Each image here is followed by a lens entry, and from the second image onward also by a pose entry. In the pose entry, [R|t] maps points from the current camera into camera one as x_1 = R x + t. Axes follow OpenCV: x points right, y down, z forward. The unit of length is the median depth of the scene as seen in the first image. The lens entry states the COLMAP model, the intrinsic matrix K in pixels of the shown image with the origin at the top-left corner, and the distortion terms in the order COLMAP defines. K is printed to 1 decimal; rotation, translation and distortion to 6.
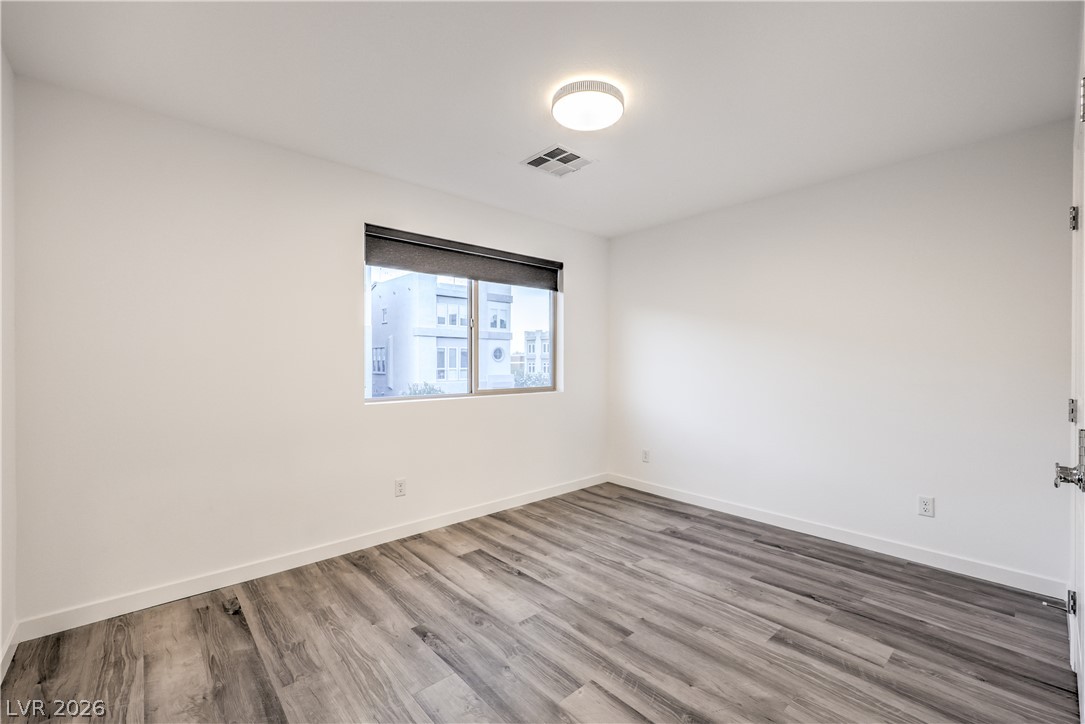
lens RADIAL K [[445.6, 0, 550.7], [0, 445.6, 356.2], [0, 0, 1]] dist [-0.000796, -0.000112]
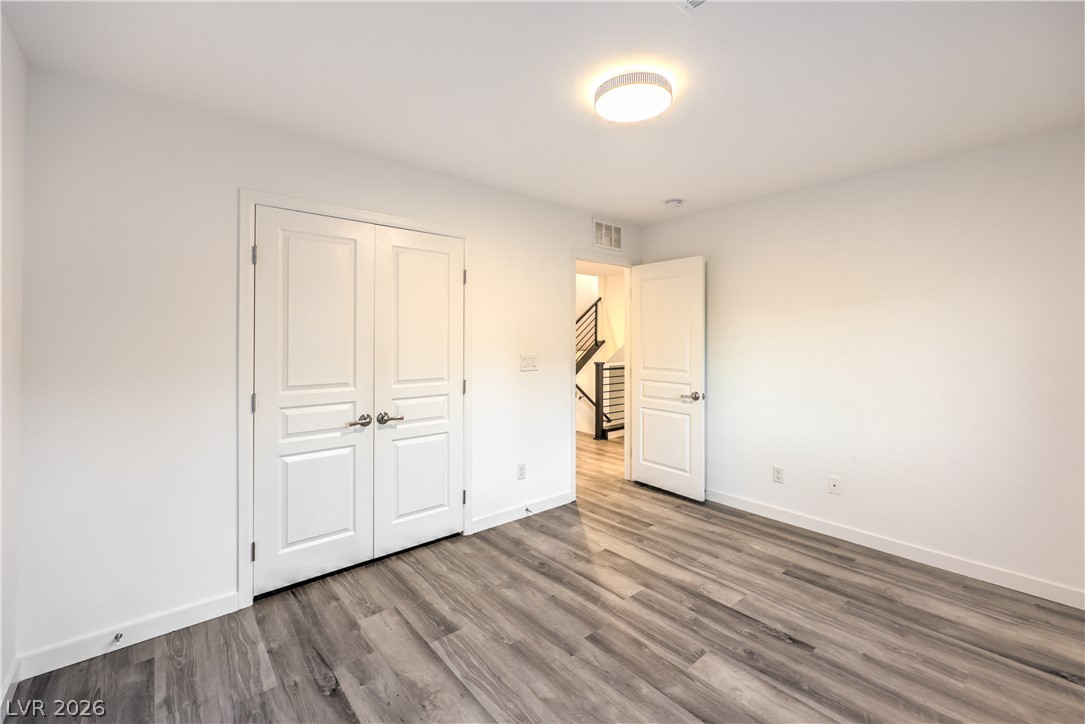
lens RADIAL K [[445.6, 0, 550.7], [0, 445.6, 356.2], [0, 0, 1]] dist [-0.000796, -0.000112]
pose [[-0.999537, 0.001378, 0.030383, 0.231835], [0.002175, 0.999654, 0.026206, -0.045145], [-0.030336, 0.026260, -0.999195, 1.994622]]
